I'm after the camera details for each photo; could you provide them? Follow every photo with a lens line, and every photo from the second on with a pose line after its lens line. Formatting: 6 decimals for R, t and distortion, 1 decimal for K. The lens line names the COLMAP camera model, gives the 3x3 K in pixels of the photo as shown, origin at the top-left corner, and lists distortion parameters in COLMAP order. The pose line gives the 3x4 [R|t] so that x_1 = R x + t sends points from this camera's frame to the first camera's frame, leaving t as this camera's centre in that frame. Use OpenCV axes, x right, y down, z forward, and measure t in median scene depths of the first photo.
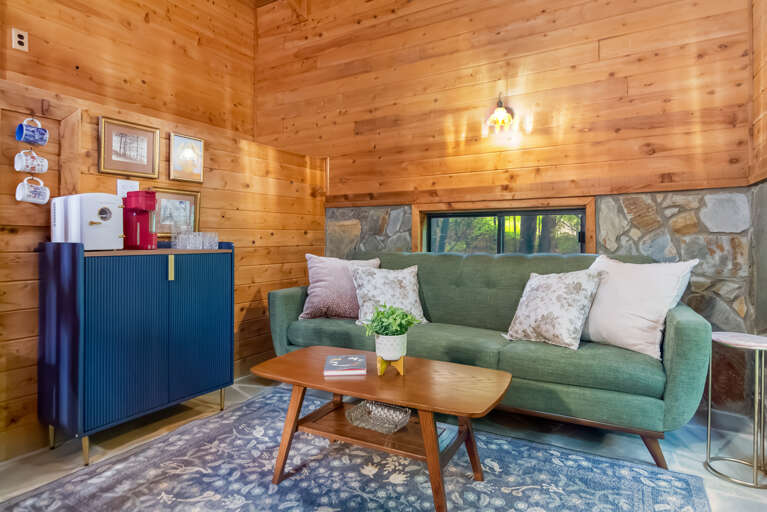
lens RADIAL K [[435.6, 0, 382.0], [0, 435.6, 249.4], [0, 0, 1]] dist [0.004704, 0.000766]
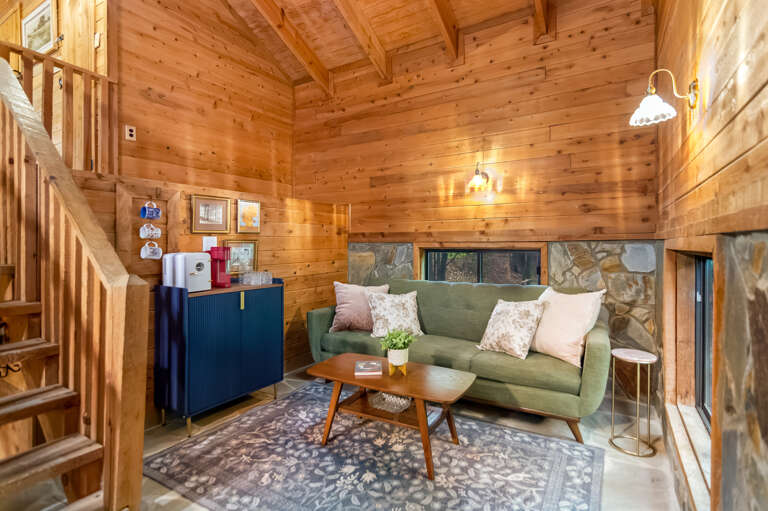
lens RADIAL K [[382.4, 0, 385.6], [0, 382.4, 251.7], [0, 0, 1]] dist [0.008708, -0.000577]
pose [[0.999545, -0.004347, -0.029860, 0.025304], [0.004362, 0.999990, 0.000444, -0.102752], [0.029858, -0.000574, 0.999554, -0.219251]]
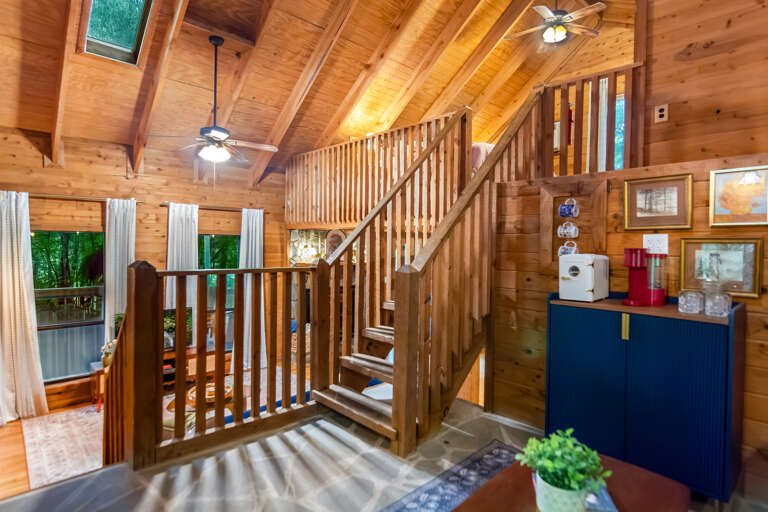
lens RADIAL K [[399.9, 0, 362.8], [0, 399.9, 250.3], [0, 0, 1]] dist [-0.001980, 0.000645]
pose [[-0.301737, 0.014391, -0.953283, 0.486791], [-0.030688, 0.999221, 0.024798, -0.118121], [0.952897, 0.036737, -0.301060, 0.610579]]
